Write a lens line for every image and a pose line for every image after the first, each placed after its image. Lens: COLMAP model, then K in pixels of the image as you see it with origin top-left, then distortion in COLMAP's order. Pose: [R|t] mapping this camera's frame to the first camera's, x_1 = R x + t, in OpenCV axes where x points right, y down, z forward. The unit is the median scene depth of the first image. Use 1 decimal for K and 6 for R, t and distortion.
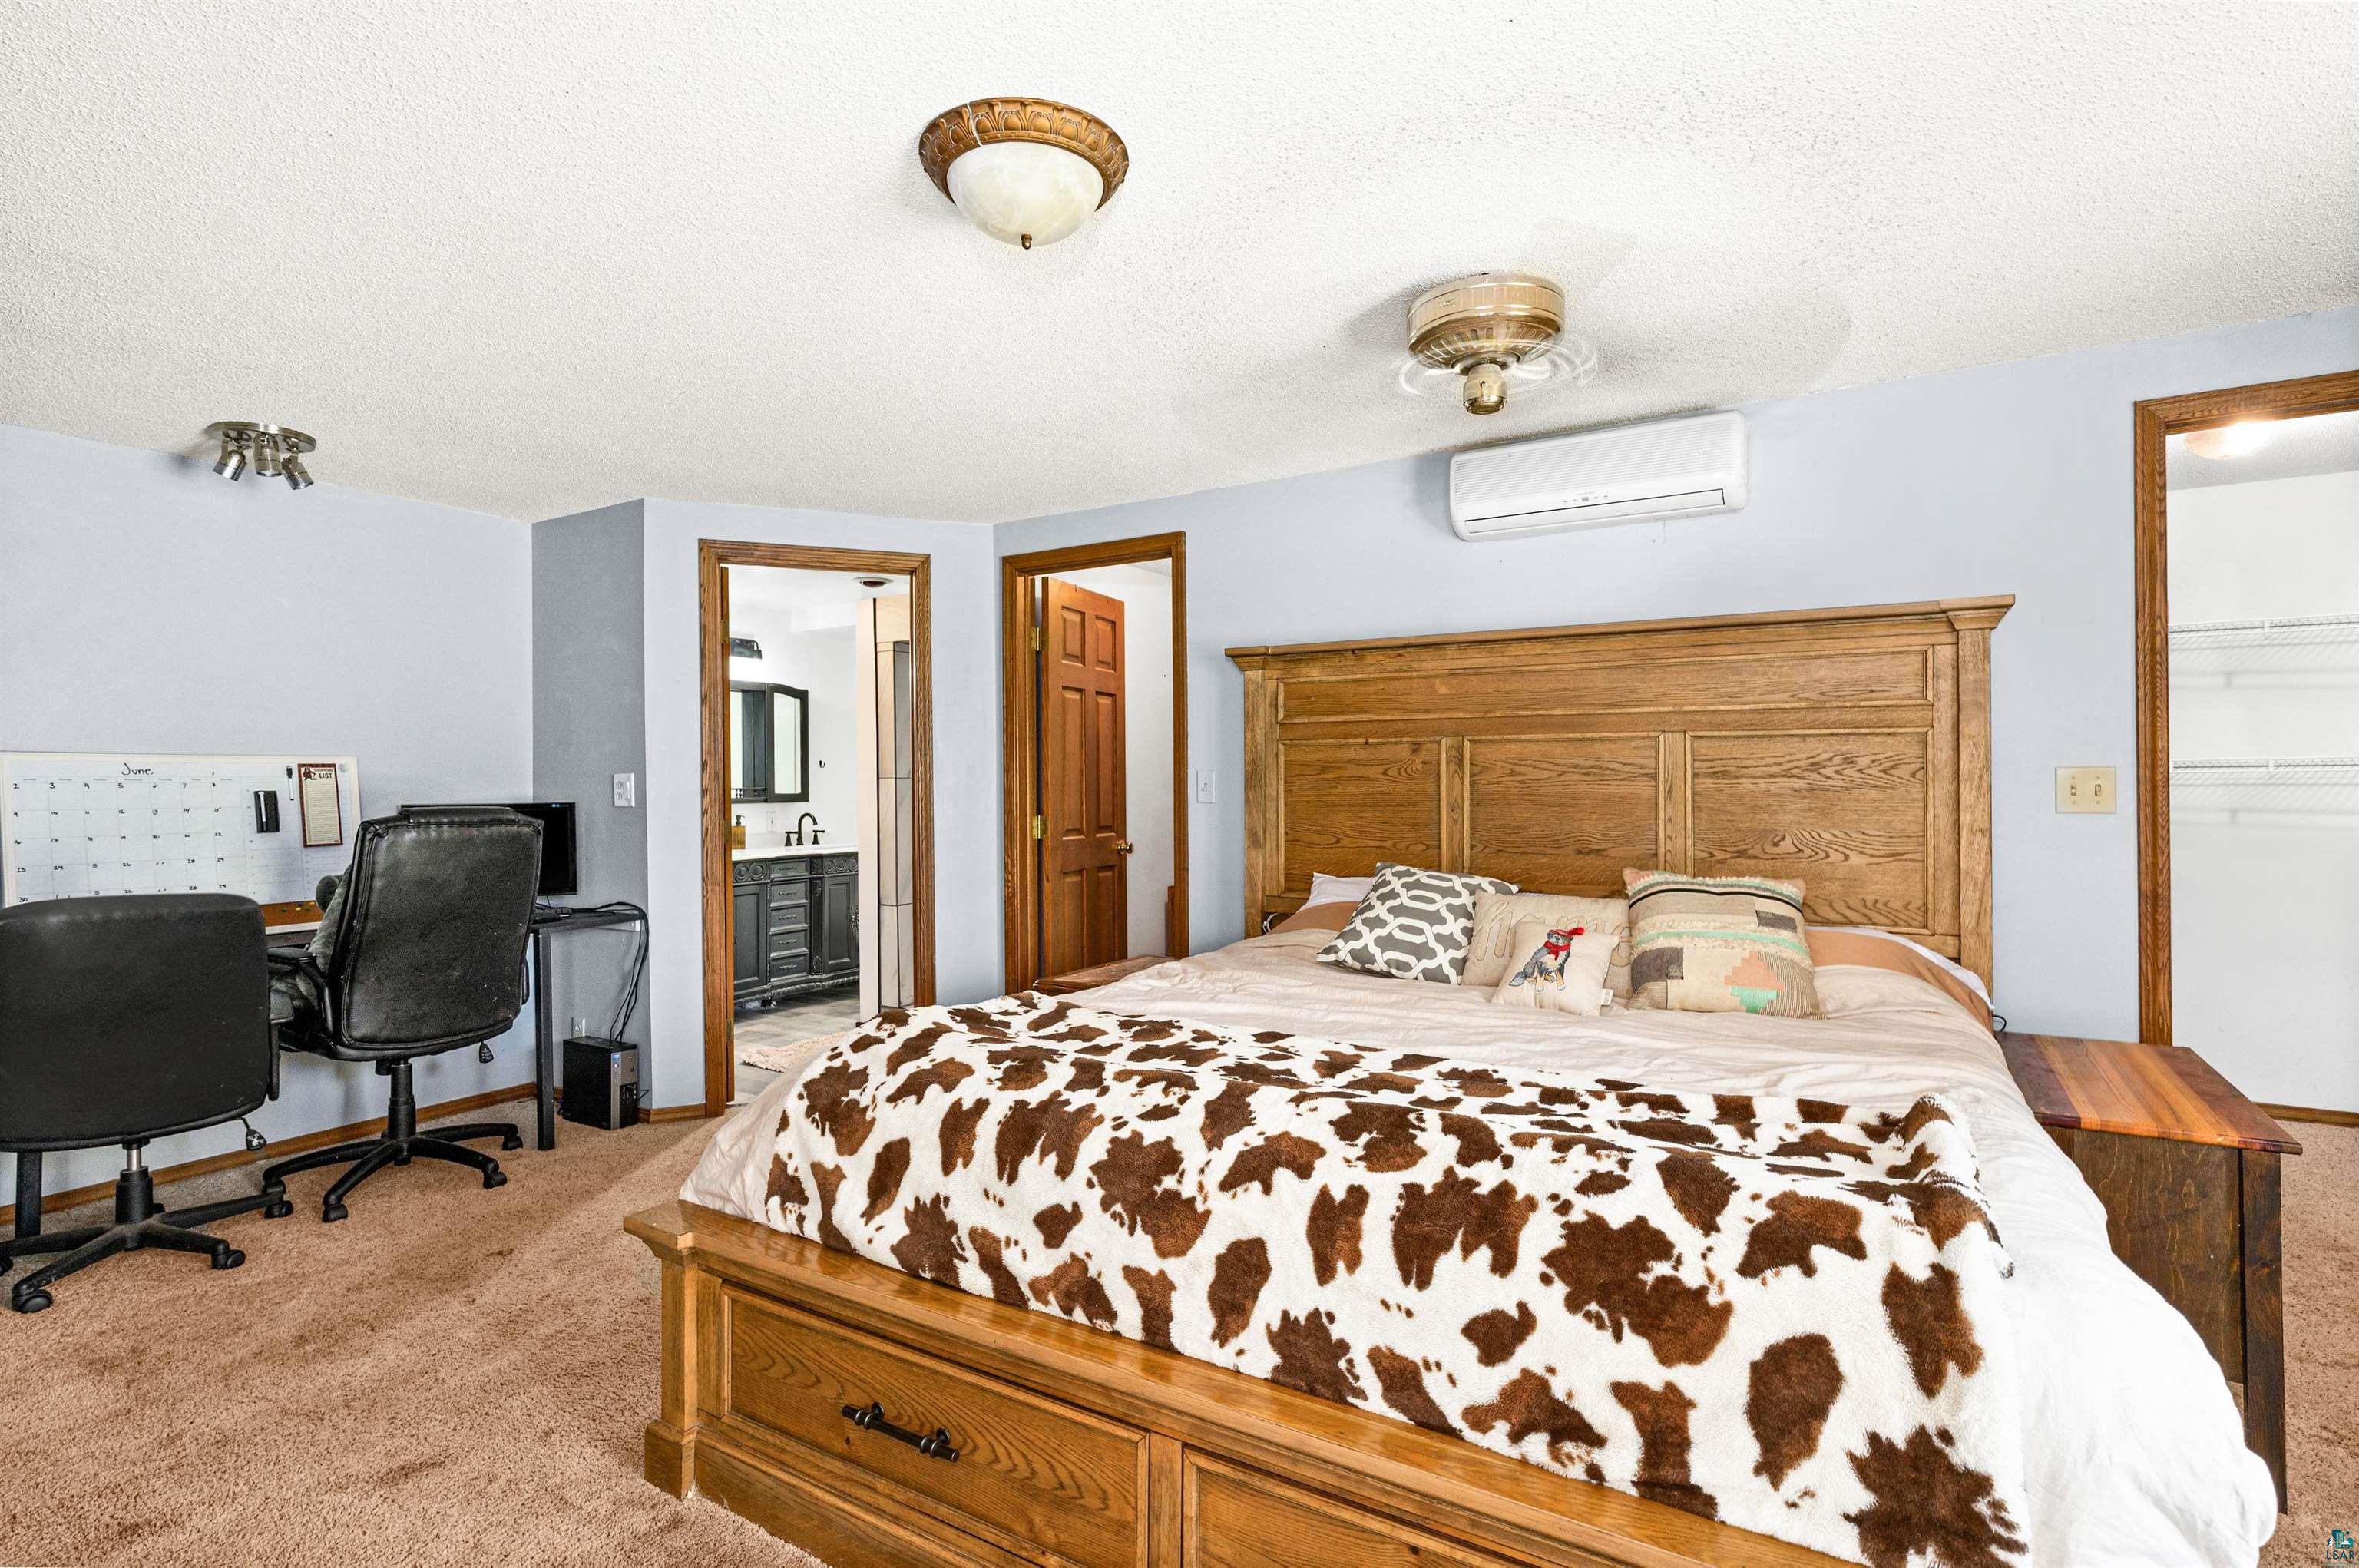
lens RADIAL K [[1134.6, 0, 1177.9], [0, 1134.6, 790.6], [0, 0, 1]] dist [0.011918, 0.000138]
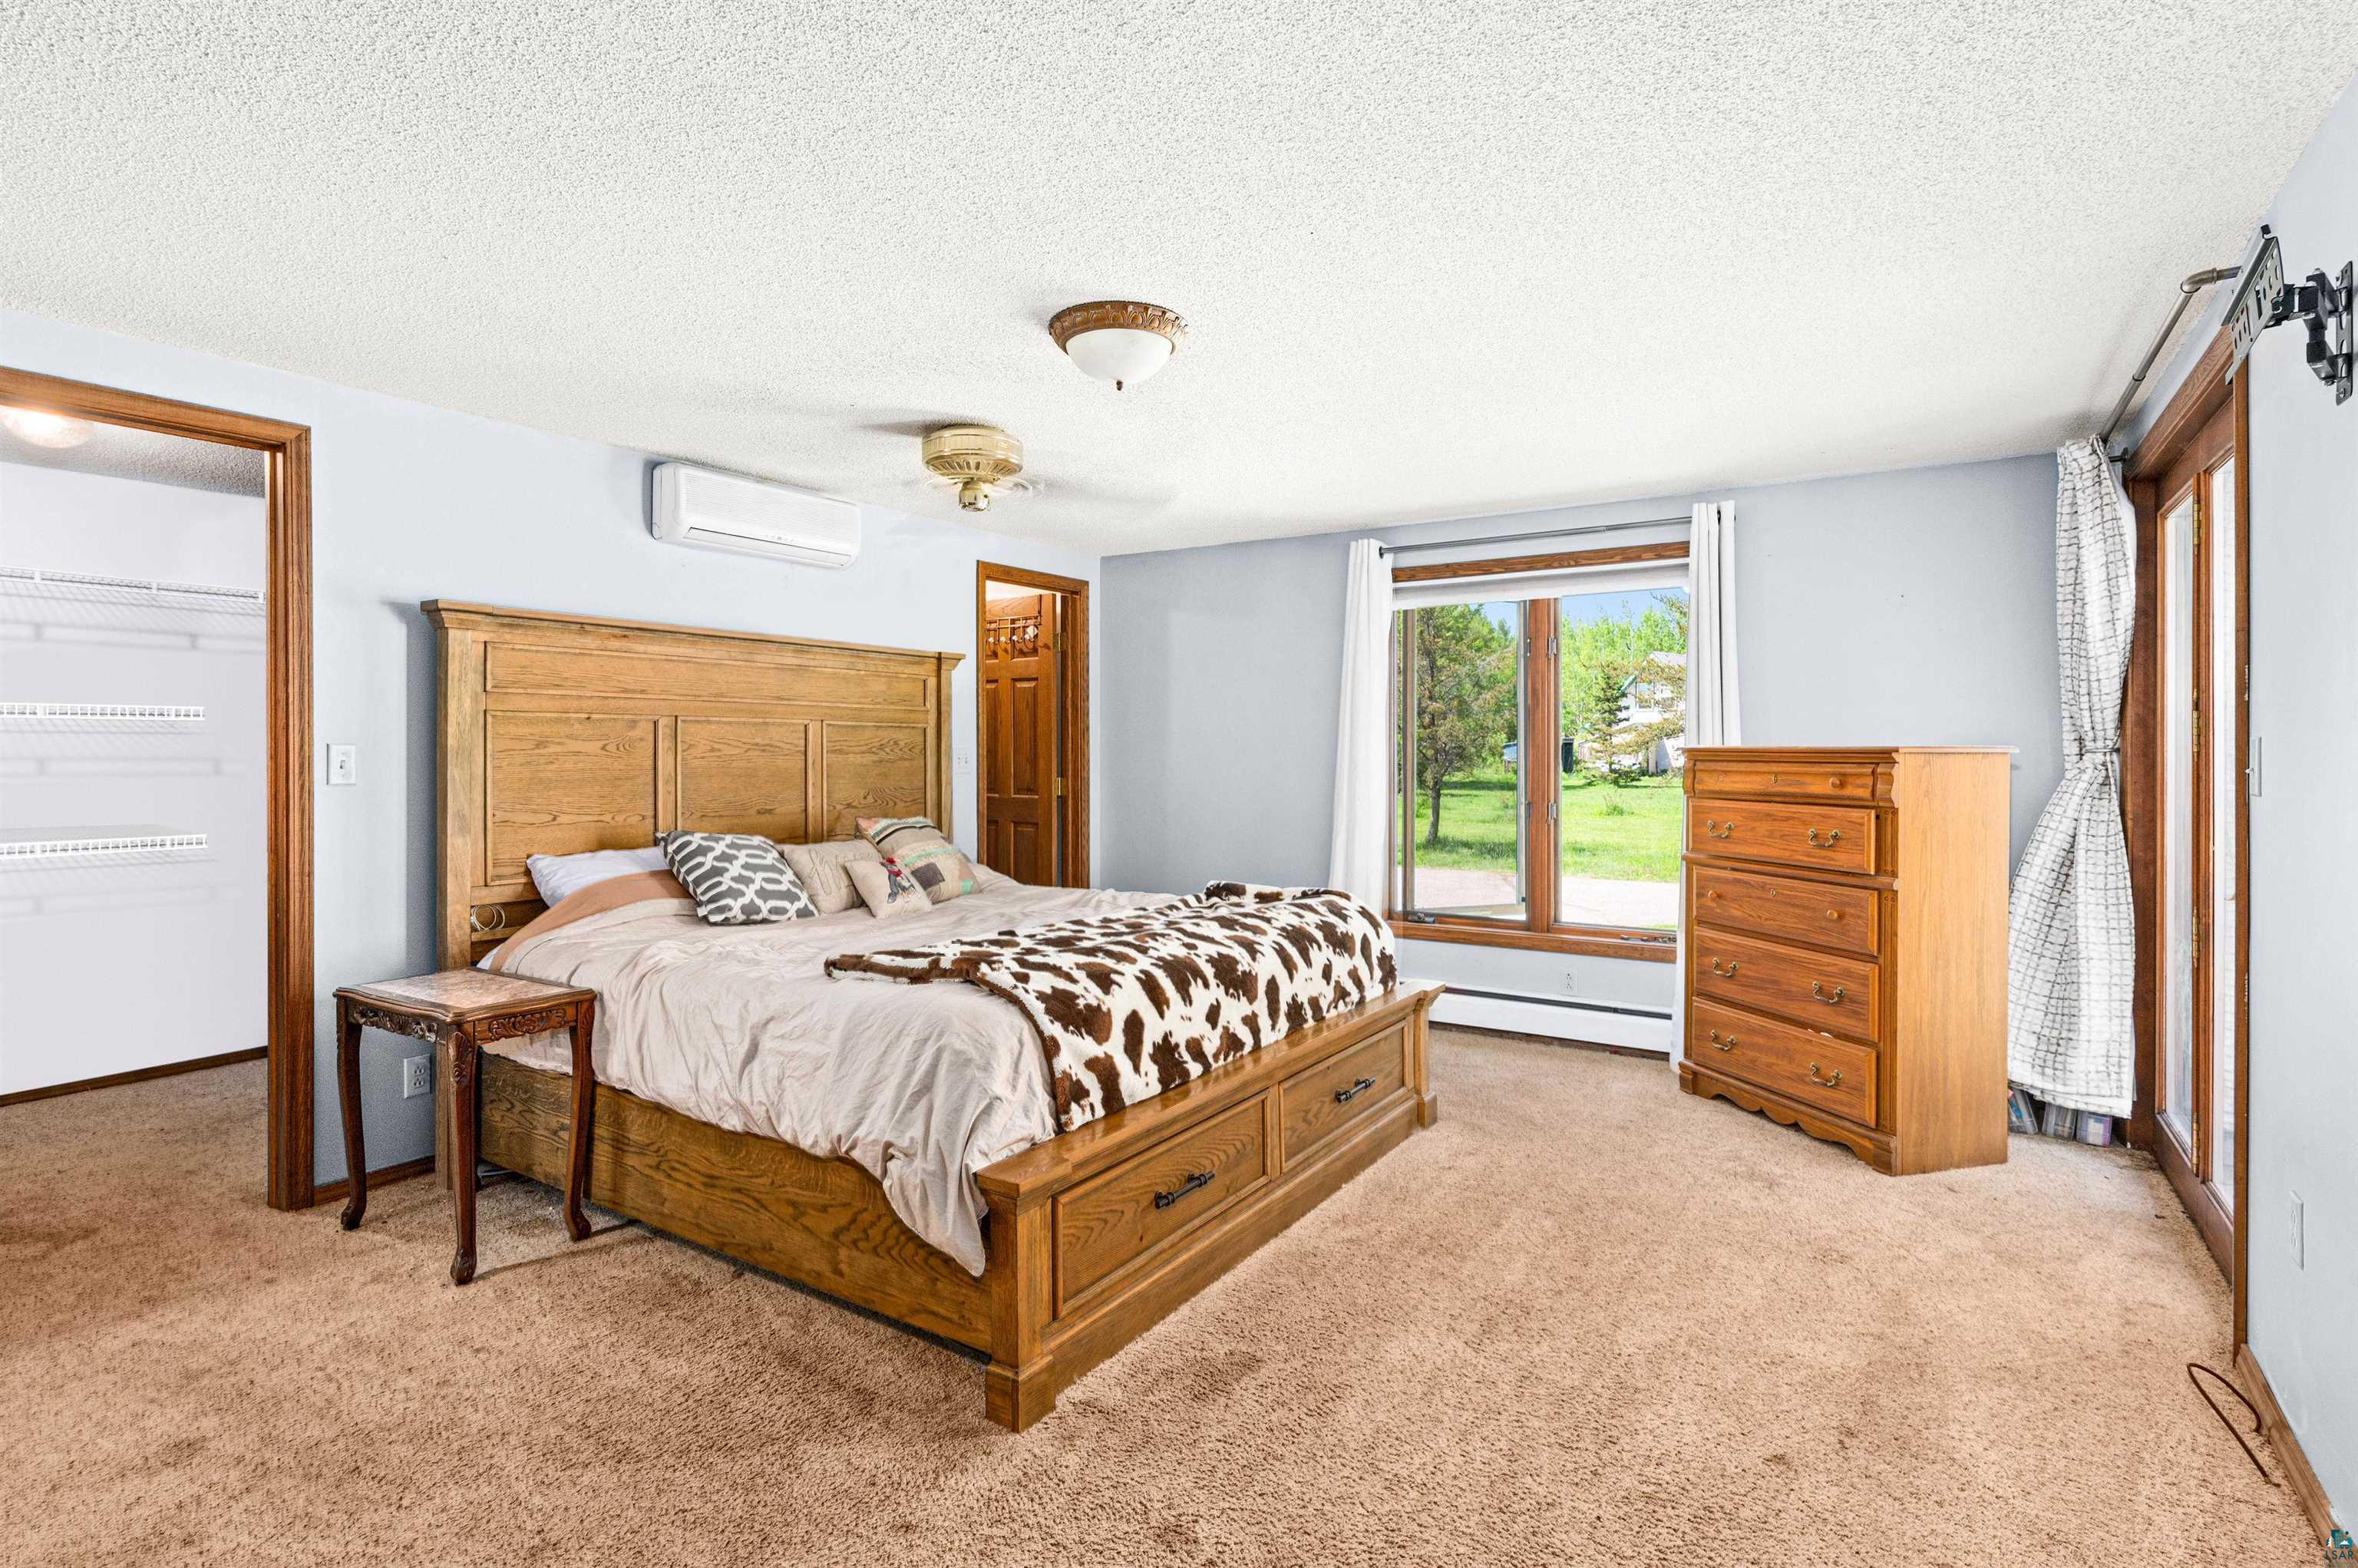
lens RADIAL K [[1145.4, 0, 1170.5], [0, 1145.4, 769.6], [0, 0, 1]] dist [-0.000882, 0.000064]
pose [[0.034465, -0.010948, 0.999346, -1.022737], [0.010146, 0.999892, 0.010604, -0.002717], [-0.999354, 0.009773, 0.034572, 0.563661]]
